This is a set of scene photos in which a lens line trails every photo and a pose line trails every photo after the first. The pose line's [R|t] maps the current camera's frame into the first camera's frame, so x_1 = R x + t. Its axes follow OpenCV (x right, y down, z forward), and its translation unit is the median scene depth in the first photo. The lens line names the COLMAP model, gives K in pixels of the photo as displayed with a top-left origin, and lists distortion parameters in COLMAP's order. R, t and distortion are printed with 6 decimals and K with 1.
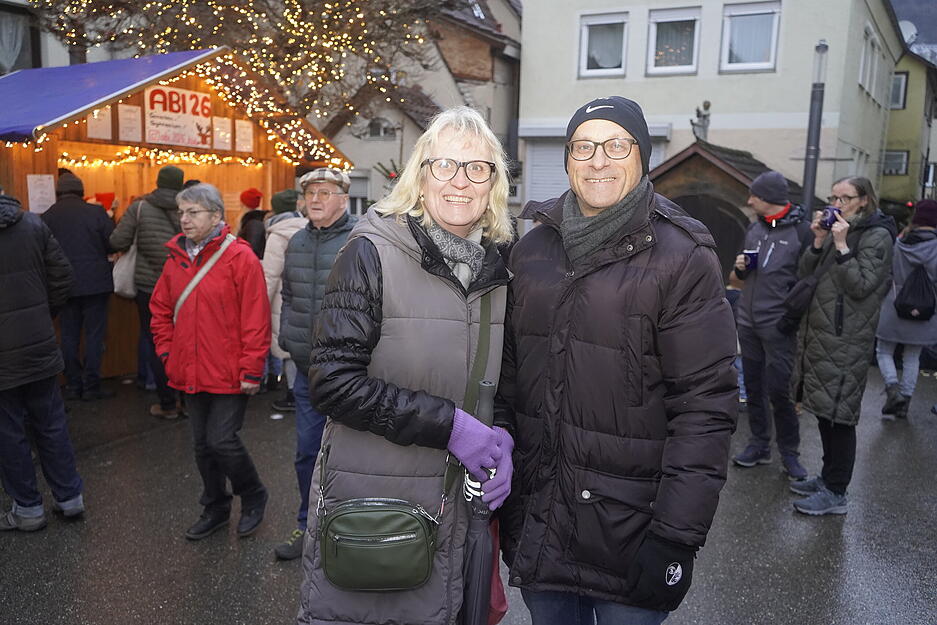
lens RADIAL K [[780.3, 0, 468.5], [0, 780.3, 312.5], [0, 0, 1]] dist [-0.005343, -0.003007]
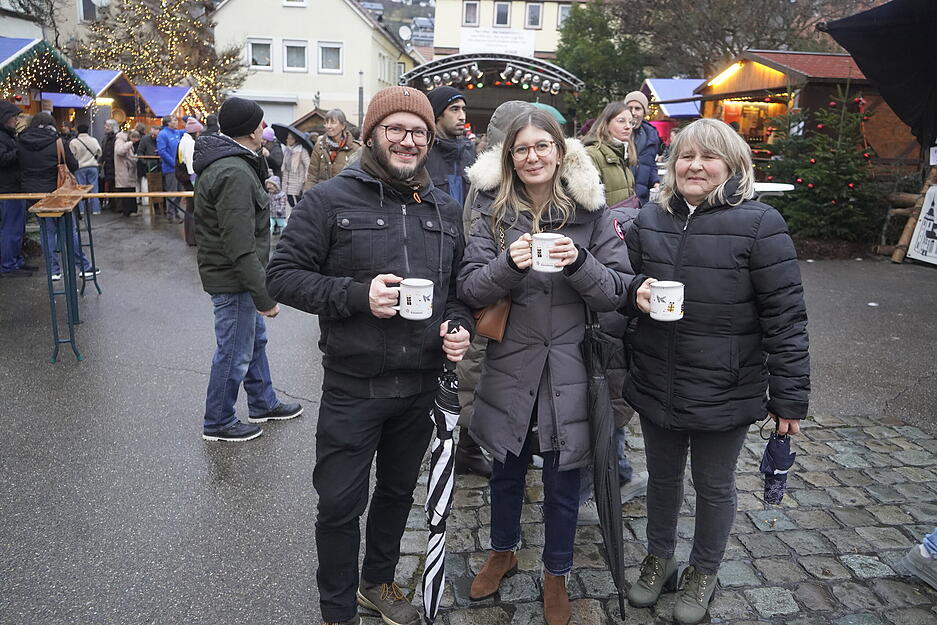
lens RADIAL K [[753.9, 0, 468.5], [0, 753.9, 312.5], [0, 0, 1]] dist [-0.002389, -0.000741]
pose [[0.854922, -0.114978, 0.505855, -0.457437], [0.064126, 0.991072, 0.116890, 0.134192], [-0.514778, -0.067493, 0.854662, -1.051860]]
